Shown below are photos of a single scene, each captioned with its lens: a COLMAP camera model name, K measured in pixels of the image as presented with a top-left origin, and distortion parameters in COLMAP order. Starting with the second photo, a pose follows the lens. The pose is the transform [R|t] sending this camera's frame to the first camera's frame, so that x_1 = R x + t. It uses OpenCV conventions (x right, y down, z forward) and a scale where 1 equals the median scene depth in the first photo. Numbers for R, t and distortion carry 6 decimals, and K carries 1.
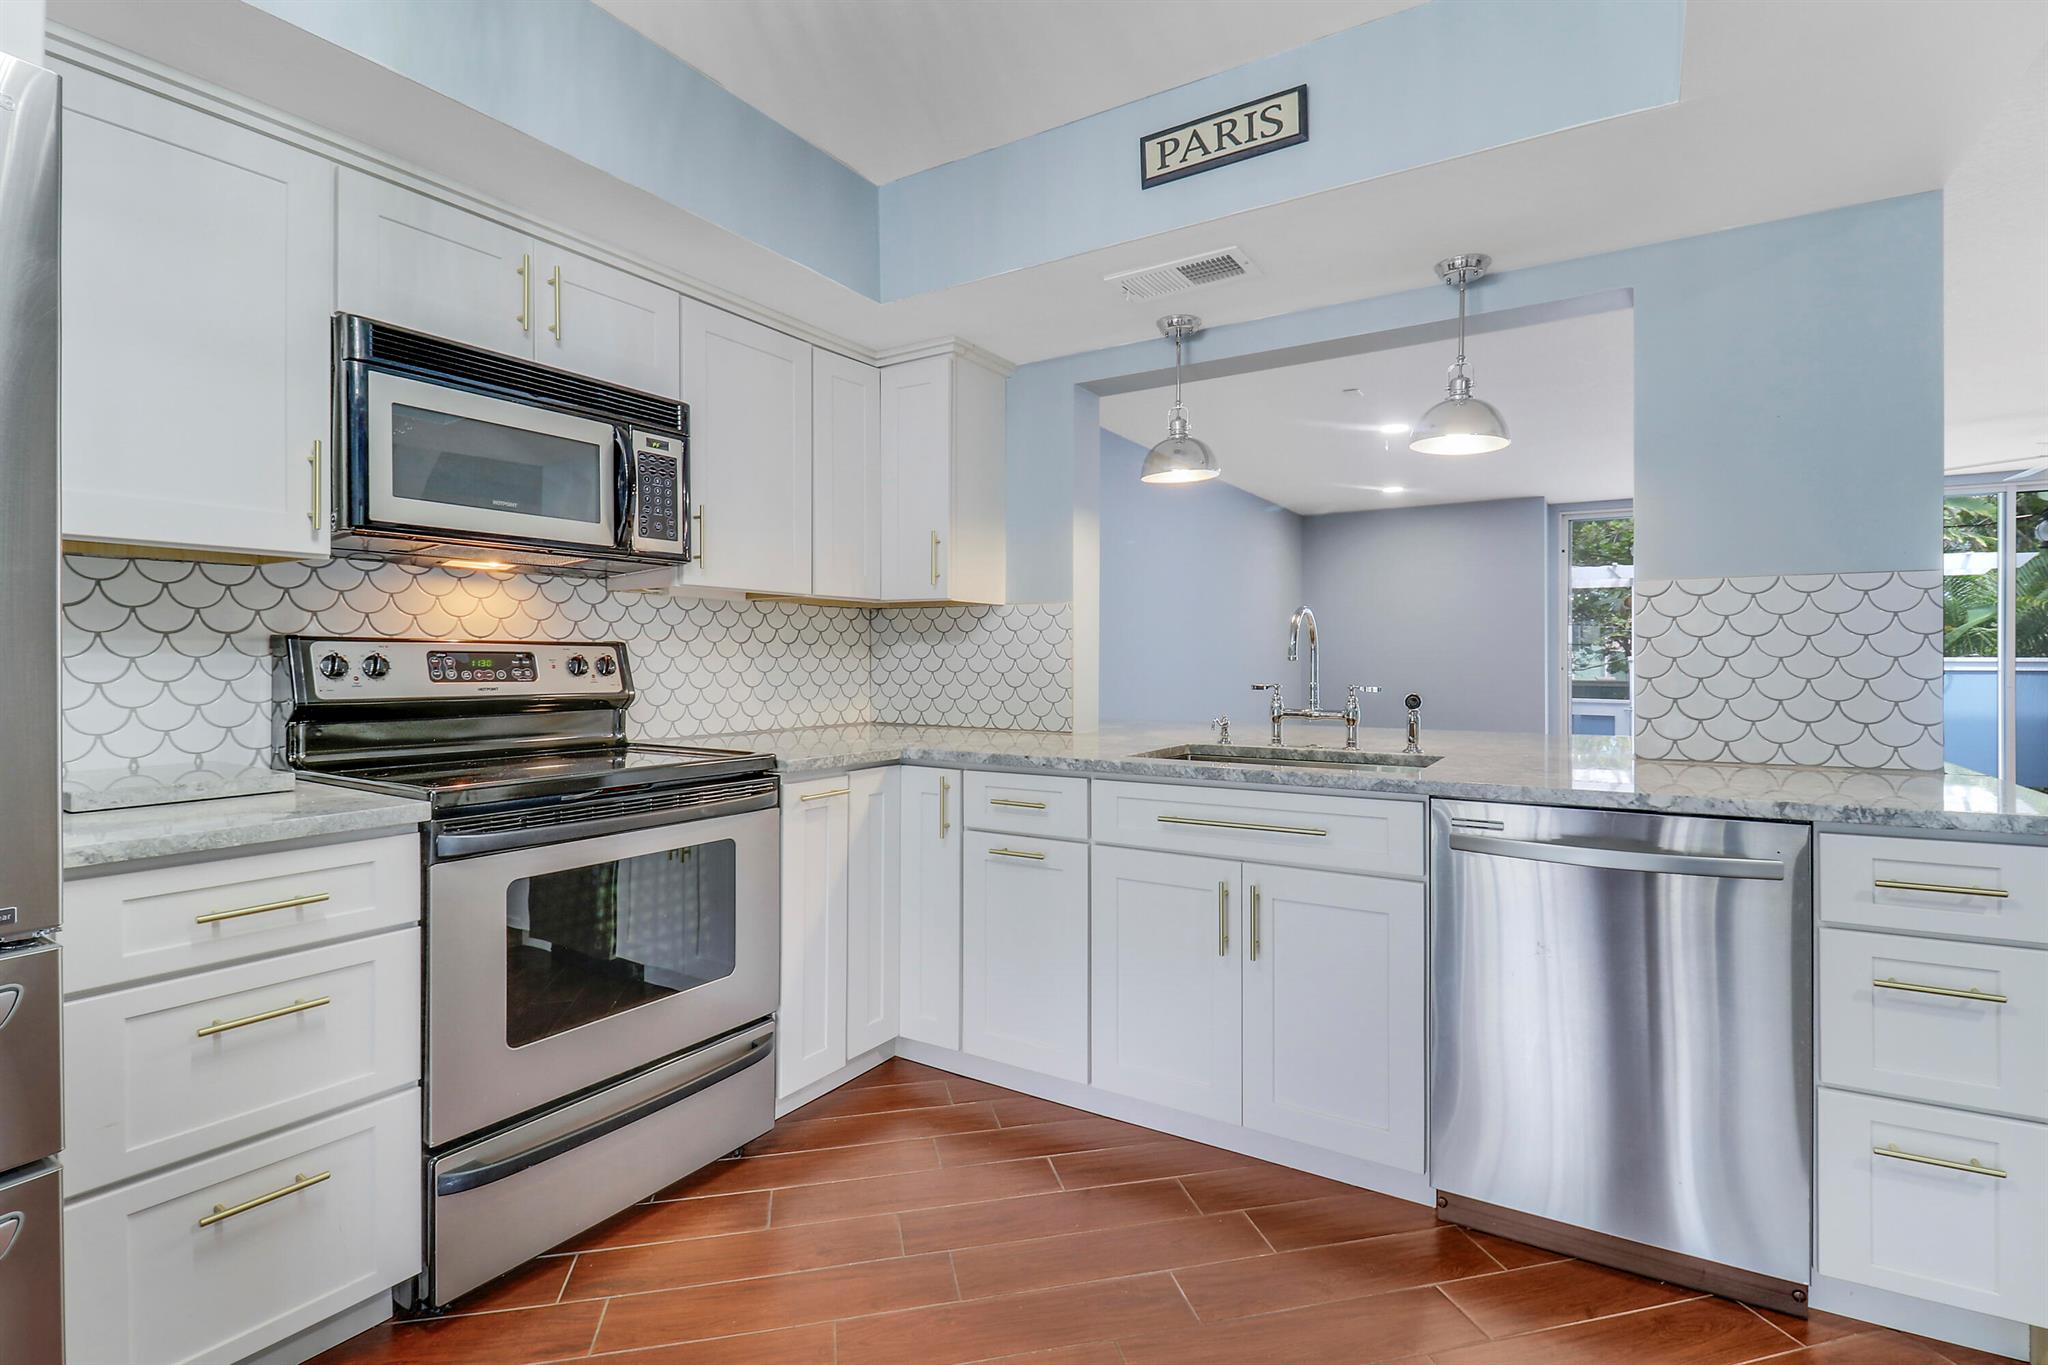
lens RADIAL K [[996.2, 0, 1011.6], [0, 996.2, 657.1], [0, 0, 1]] dist [-0.010745, -0.007735]
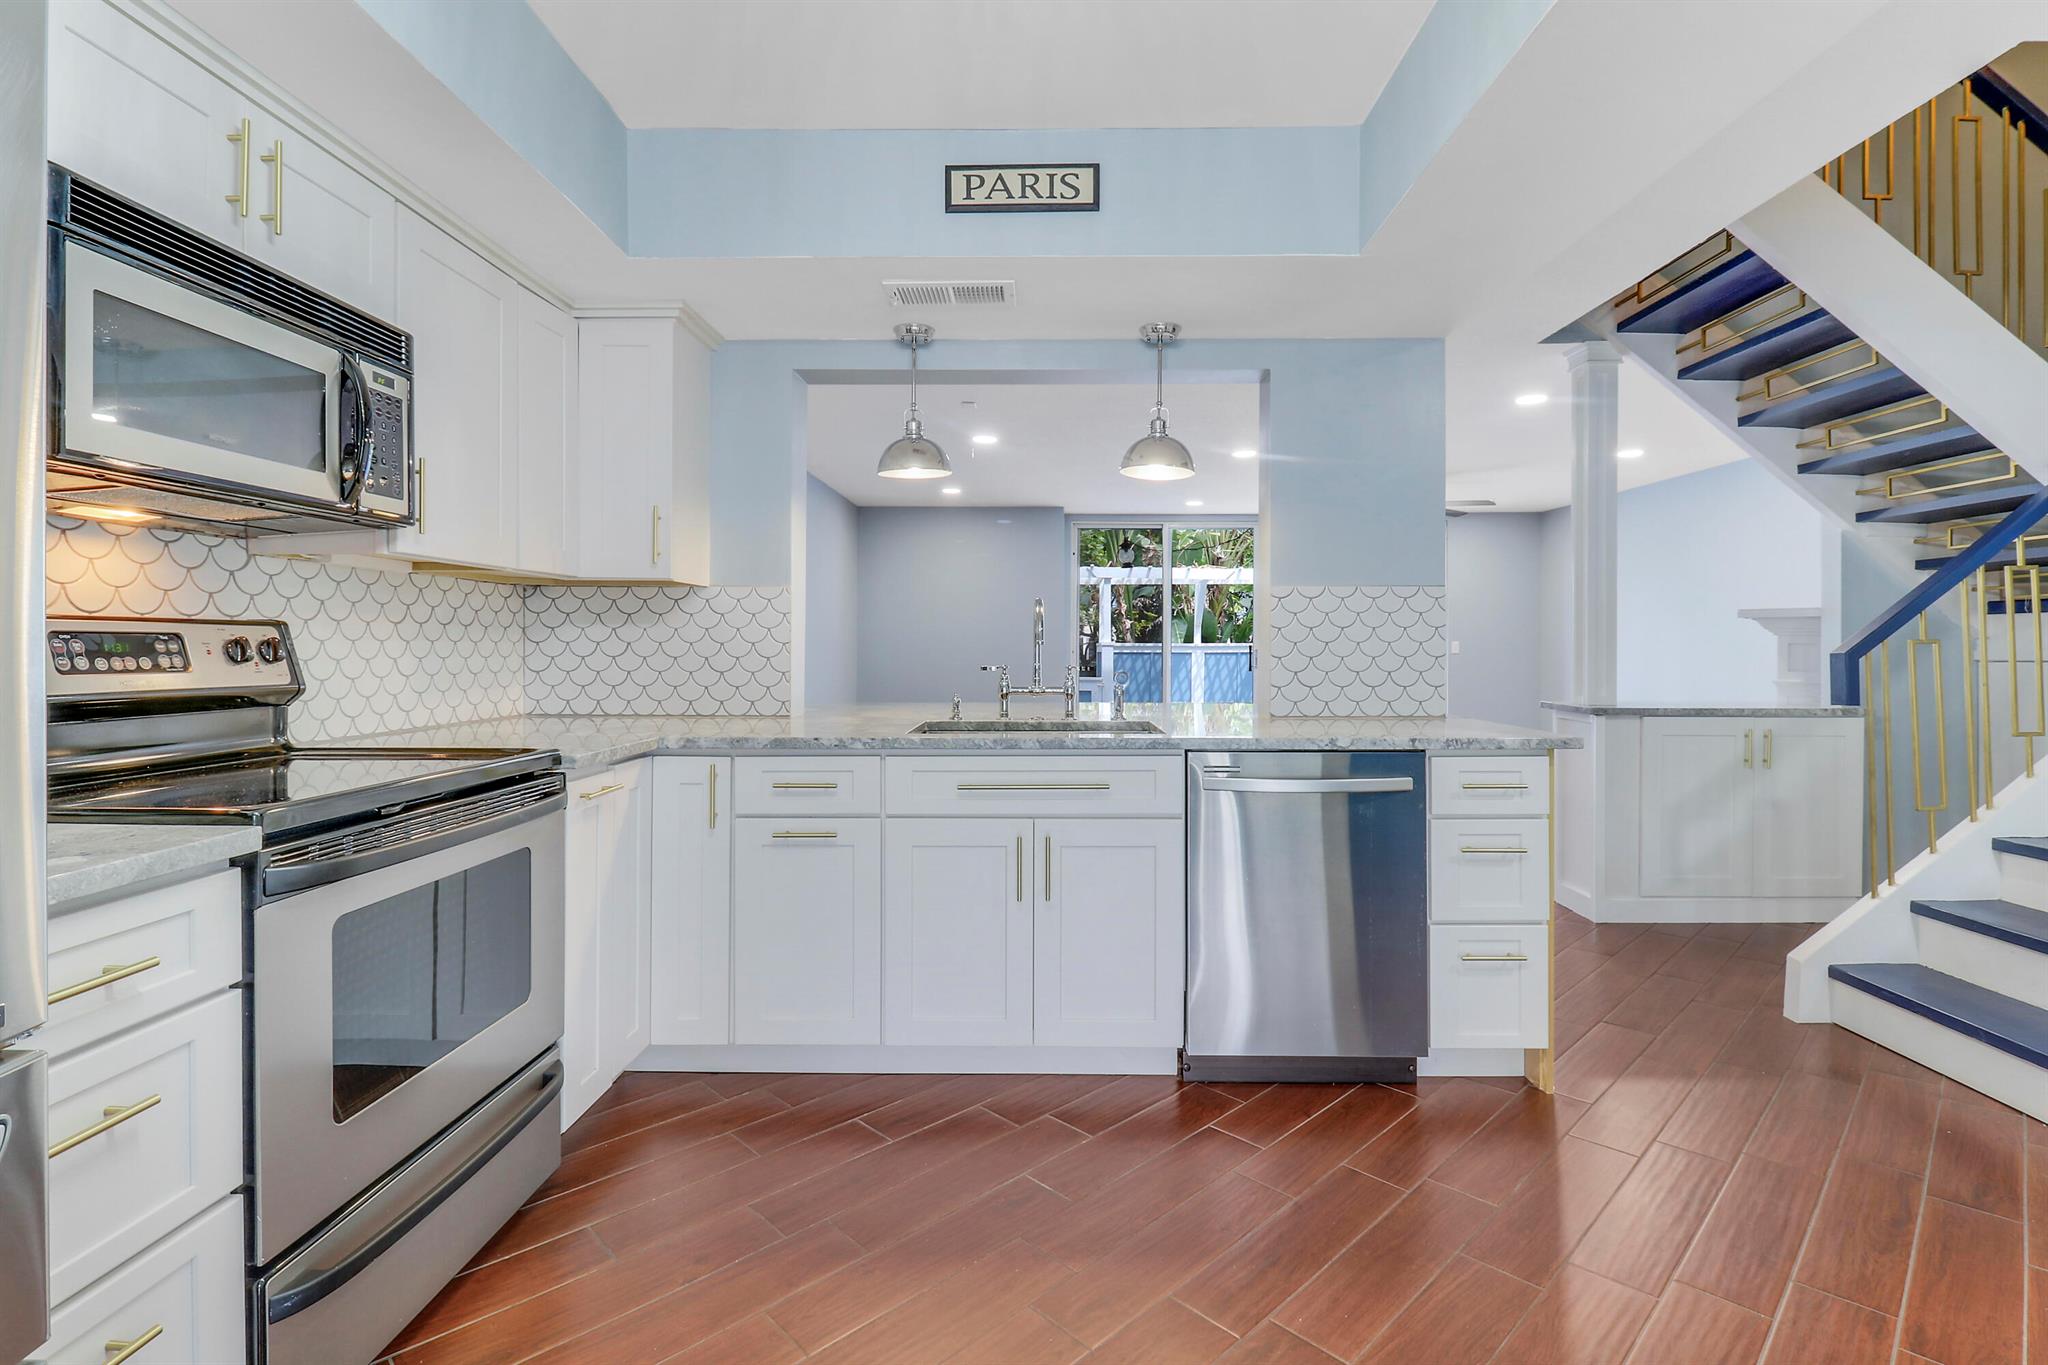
lens RADIAL K [[996.2, 0, 1075.0], [0, 996.2, 648.6], [0, 0, 1]] dist [-0.010745, -0.007735]
pose [[0.839169, -0.001380, 0.543869, -0.329751], [-0.002095, 0.999981, 0.005770, 0.001411], [-0.543867, -0.005982, 0.839150, 0.003074]]
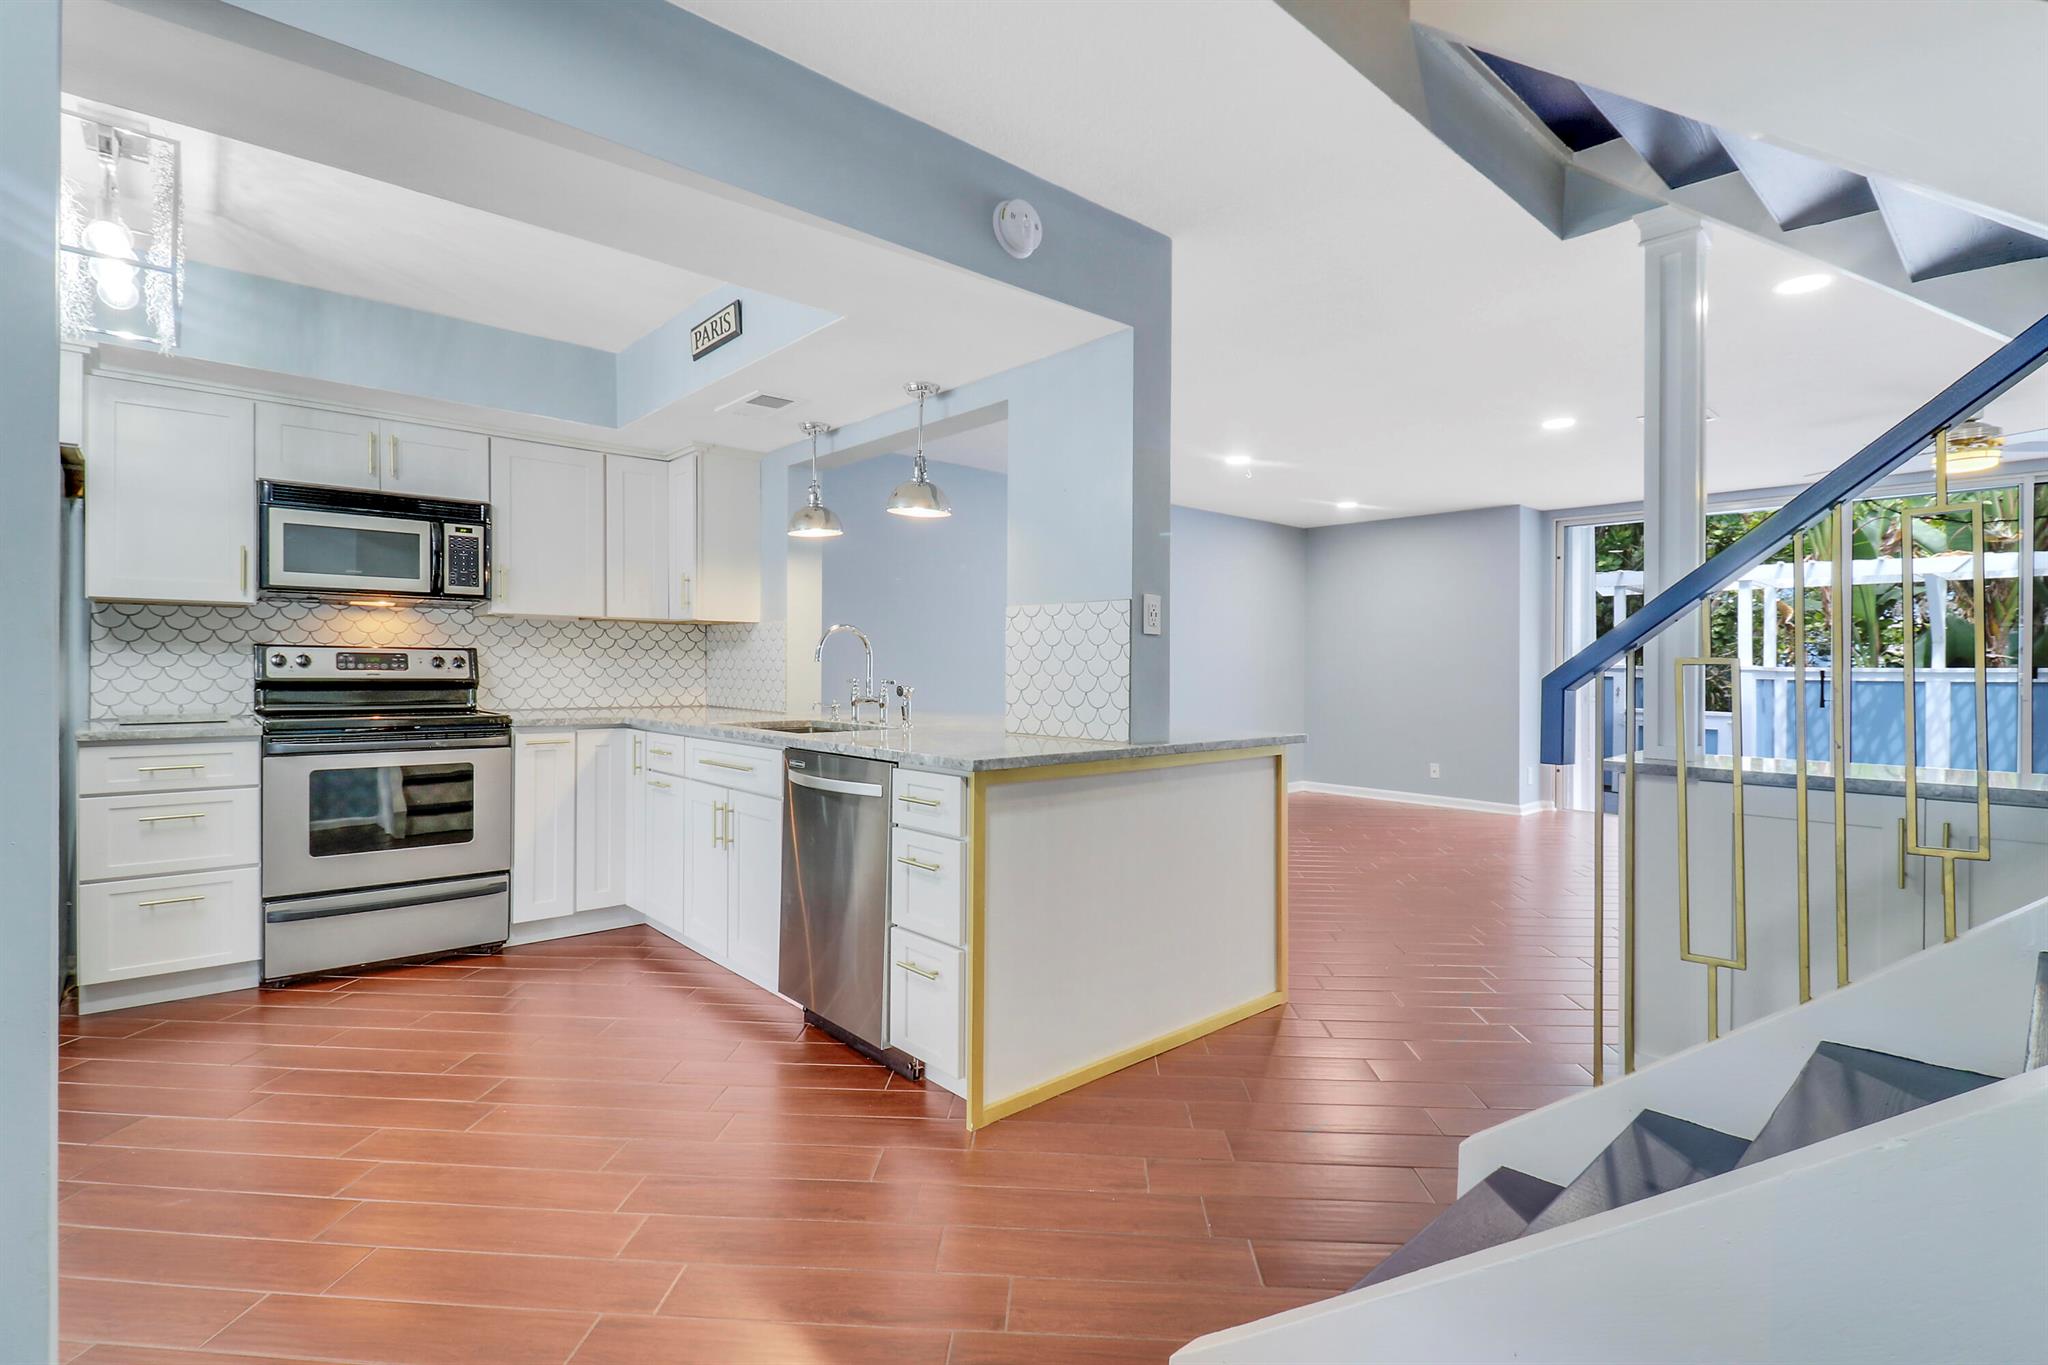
lens RADIAL K [[996.2, 0, 978.2], [0, 996.2, 663.8], [0, 0, 1]] dist [-0.010745, -0.007735]
pose [[0.958726, 0.007403, -0.284235, 0.982044], [-0.007109, 0.999973, 0.002066, 0.002193], [0.284243, 0.000039, 0.958752, -0.371416]]
